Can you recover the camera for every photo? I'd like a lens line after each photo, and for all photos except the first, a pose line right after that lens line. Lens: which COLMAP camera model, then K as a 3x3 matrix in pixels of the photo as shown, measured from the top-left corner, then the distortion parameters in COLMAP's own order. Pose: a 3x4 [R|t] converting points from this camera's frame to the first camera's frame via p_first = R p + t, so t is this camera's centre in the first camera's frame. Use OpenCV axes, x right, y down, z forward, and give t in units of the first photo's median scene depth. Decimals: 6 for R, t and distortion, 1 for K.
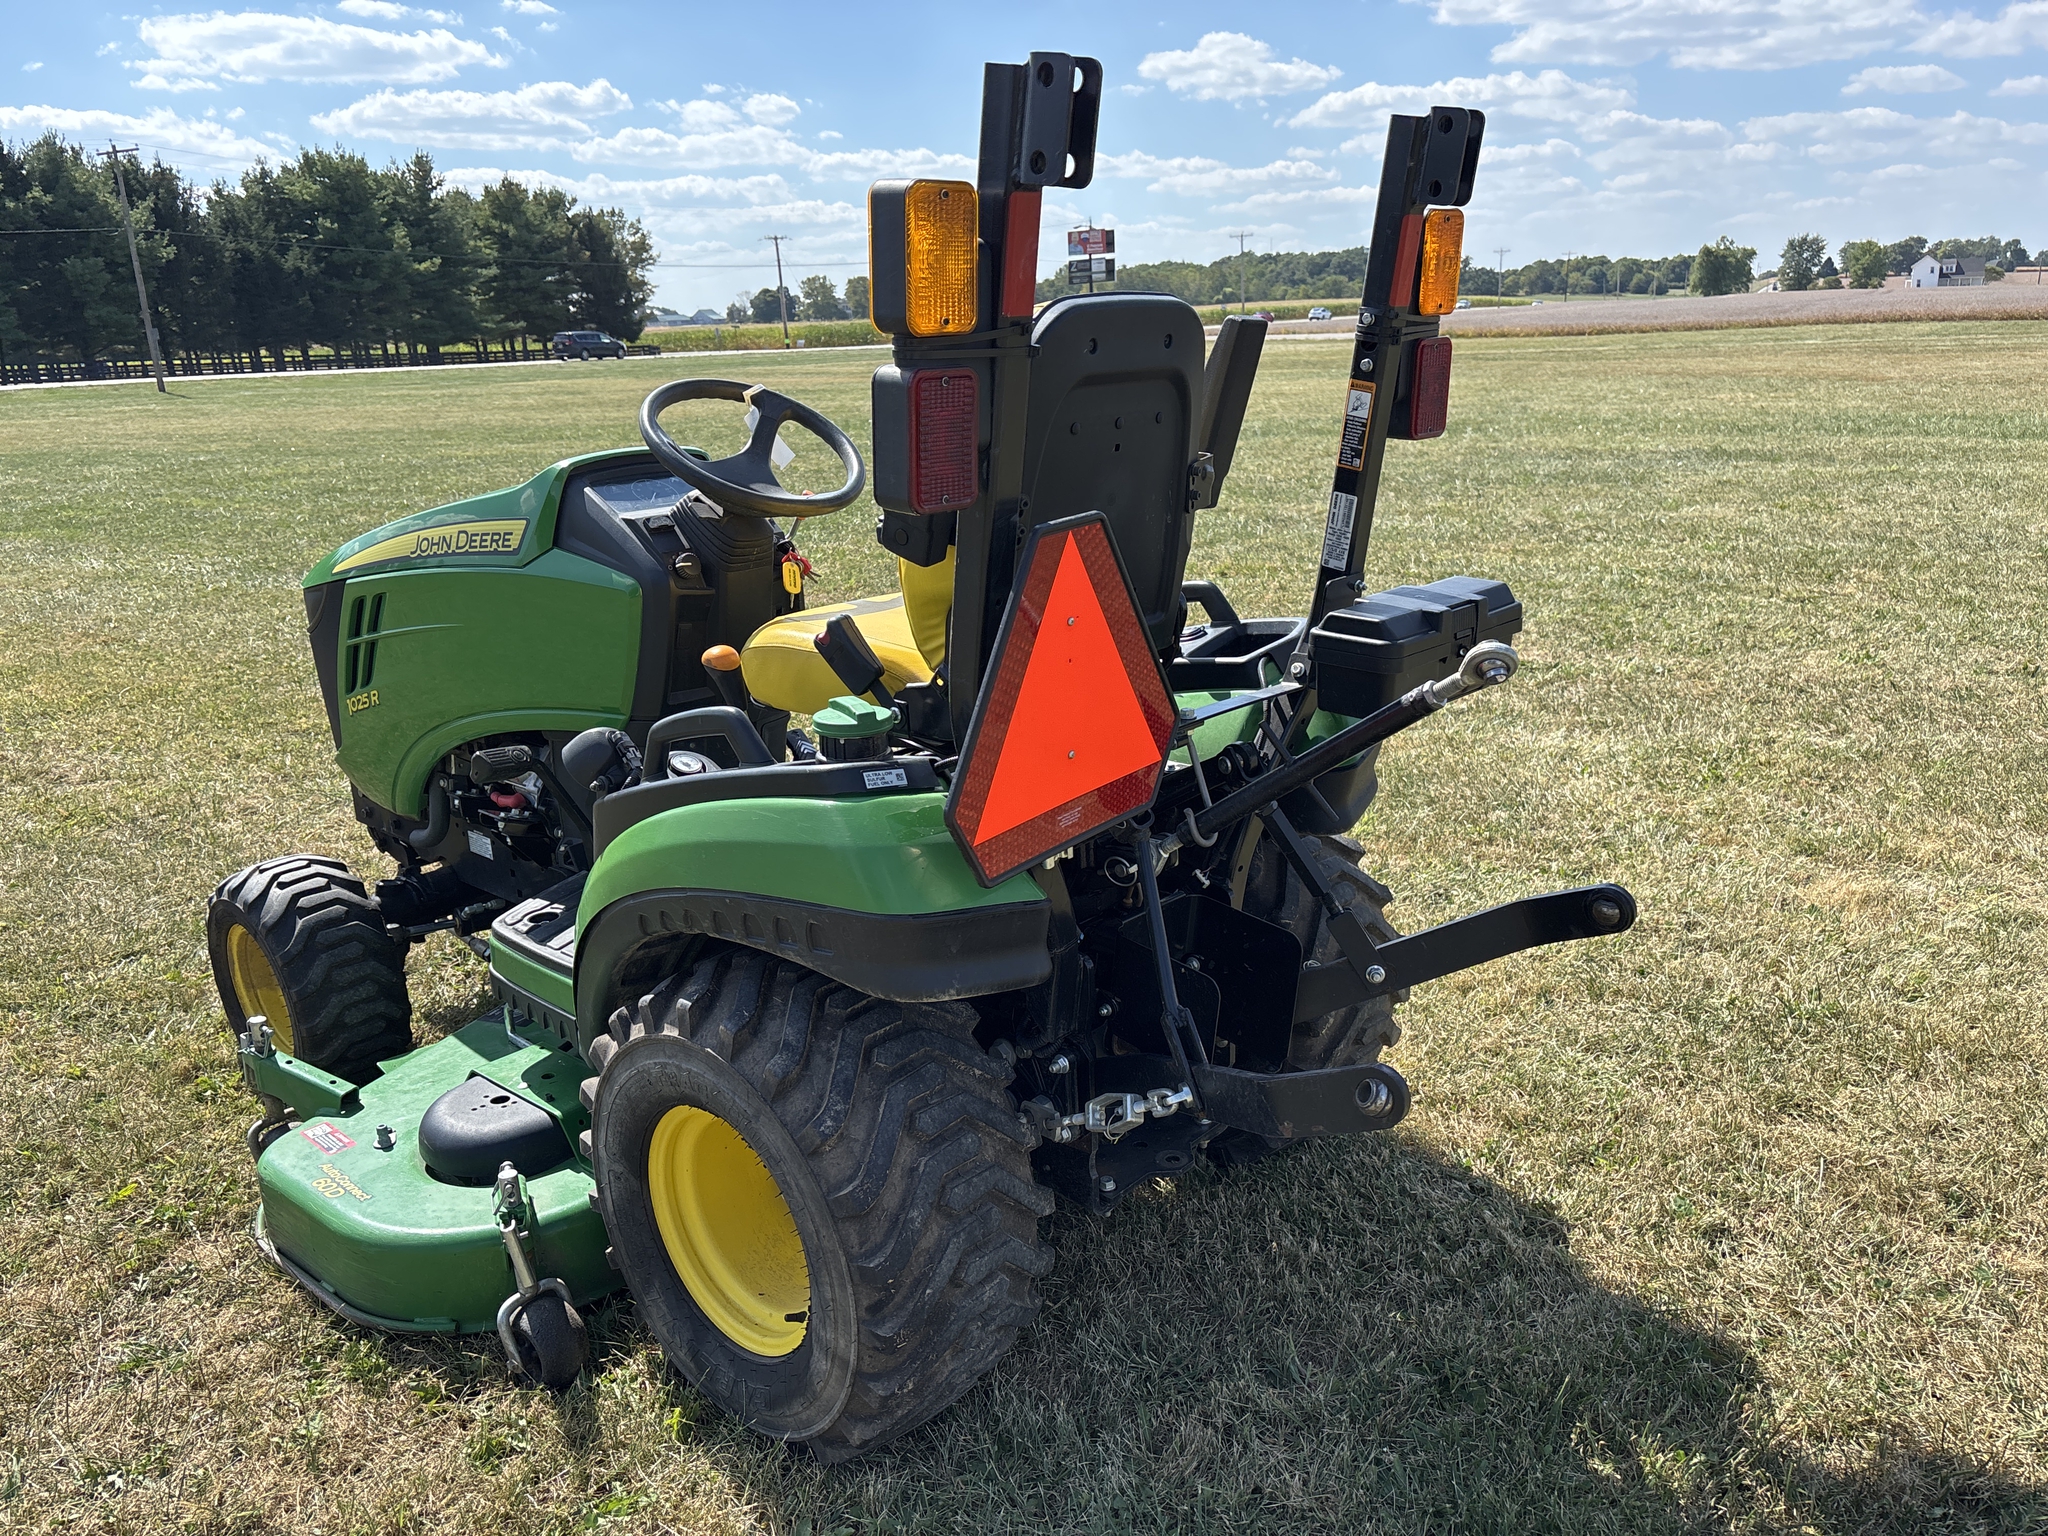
lens RADIAL K [[1572.2, 0, 1056.2], [0, 1572.2, 767.4], [0, 0, 1]] dist [-0.001008, -0.008586]
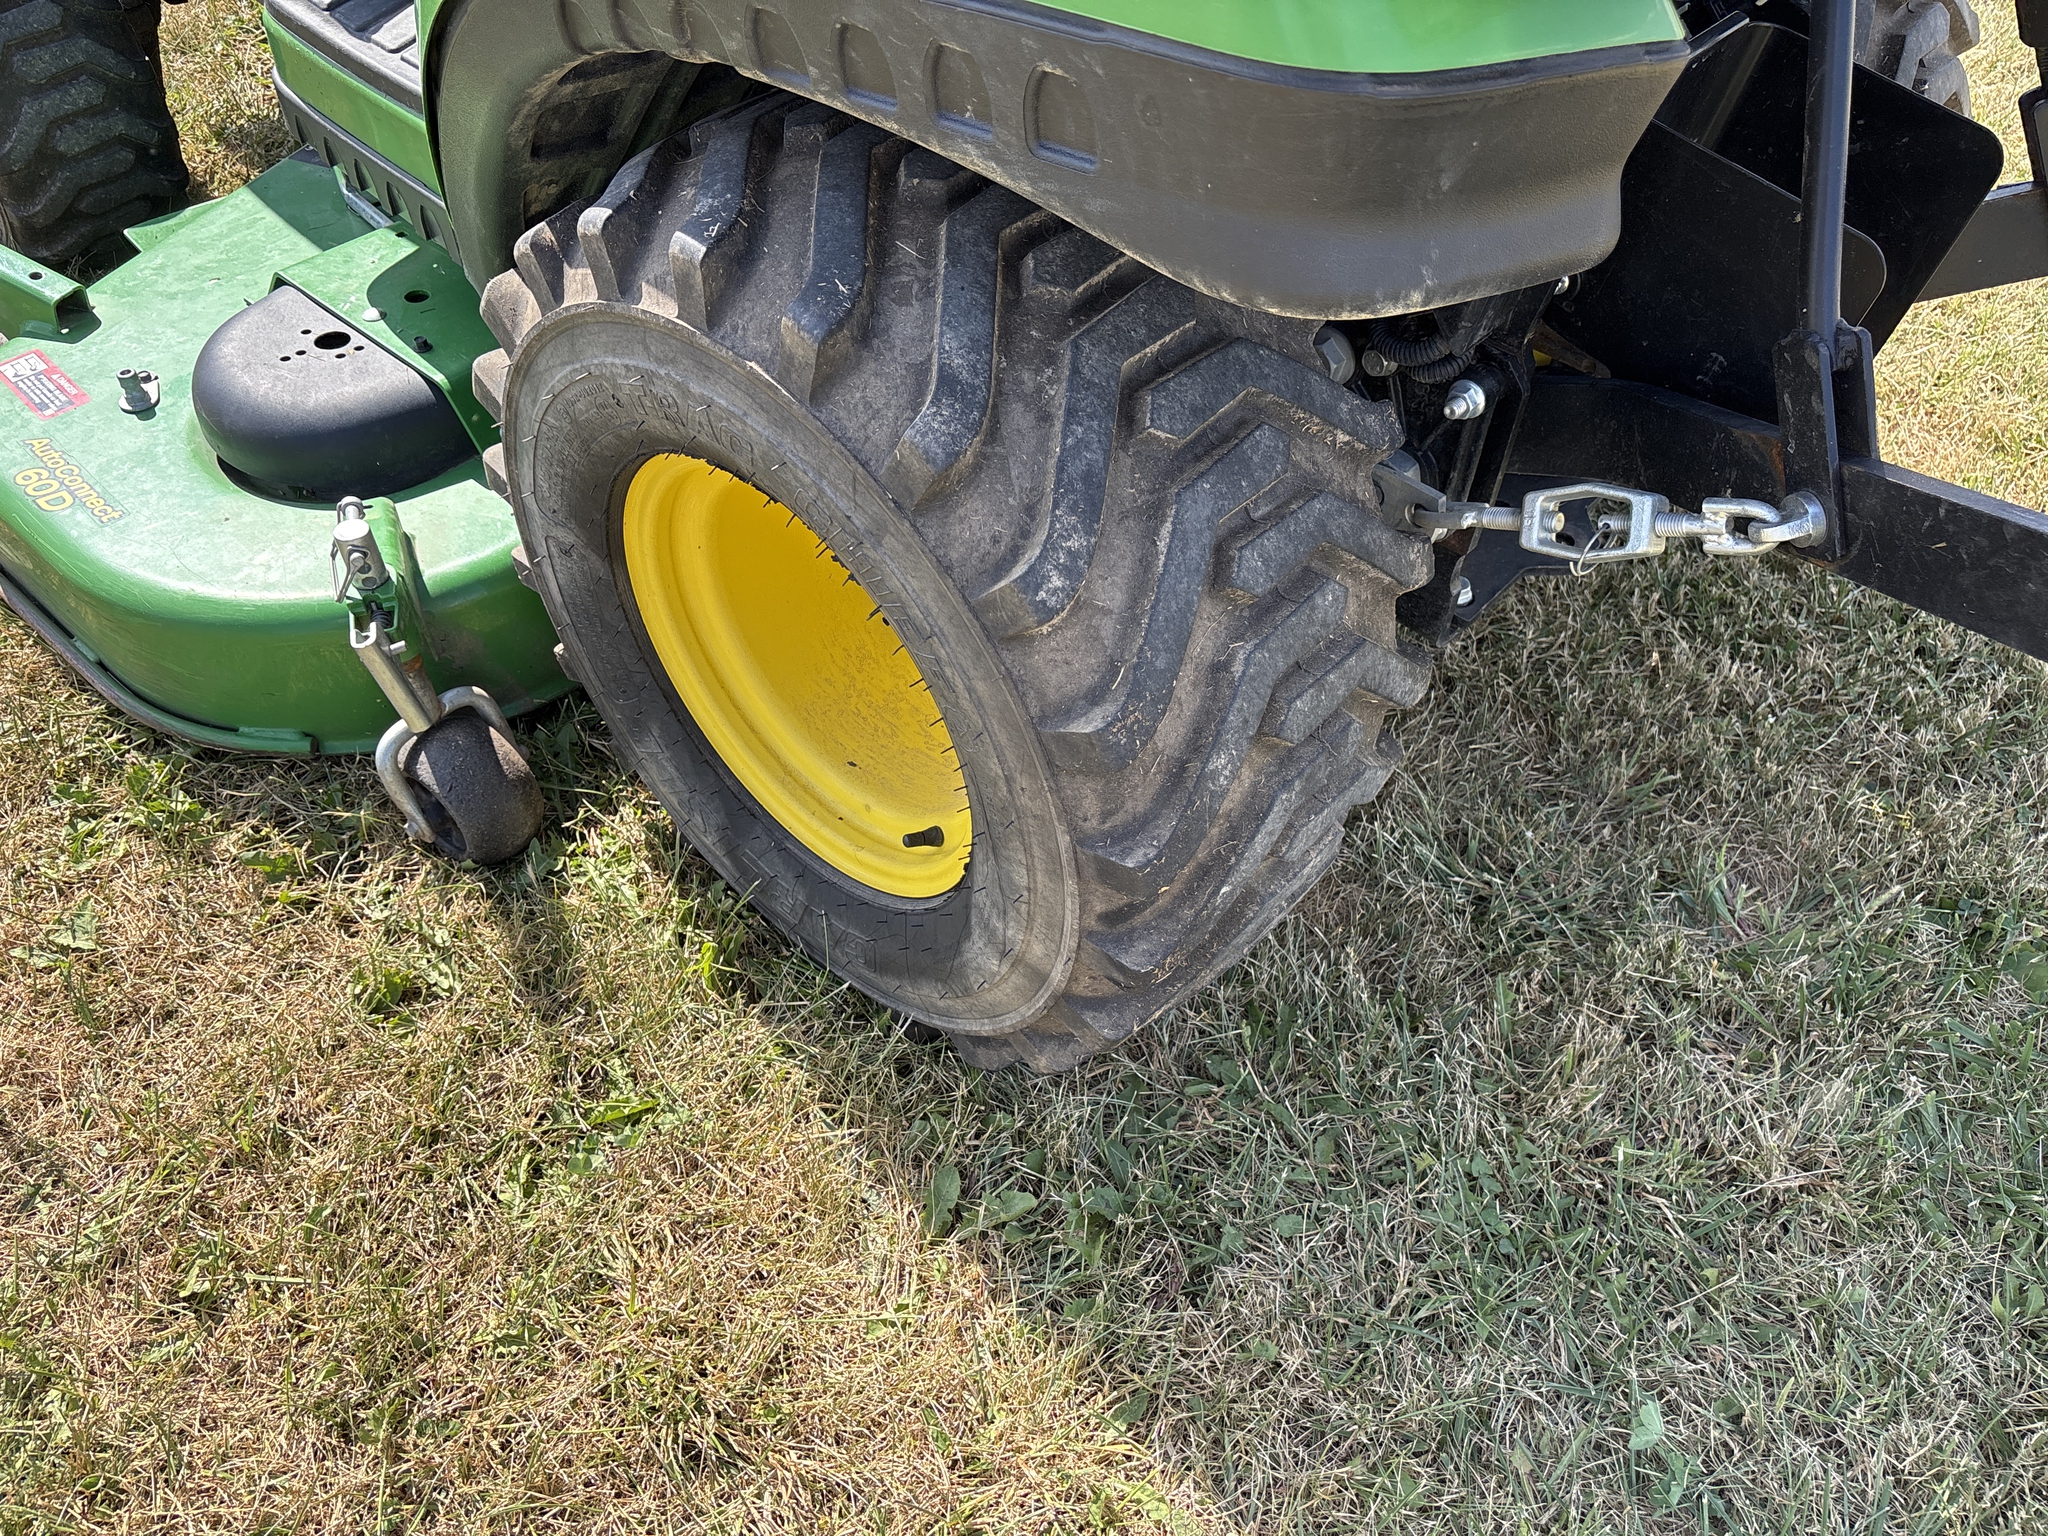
lens RADIAL K [[1547.7, 0, 1024.0], [0, 1547.7, 768.0], [0, 0, 1]] dist [0.047480, -0.062626]
pose [[0.998222, 0.047347, 0.036204, -0.136652], [-0.059348, 0.845693, 0.530360, 0.036188], [-0.005507, -0.531565, 0.846999, 0.502245]]
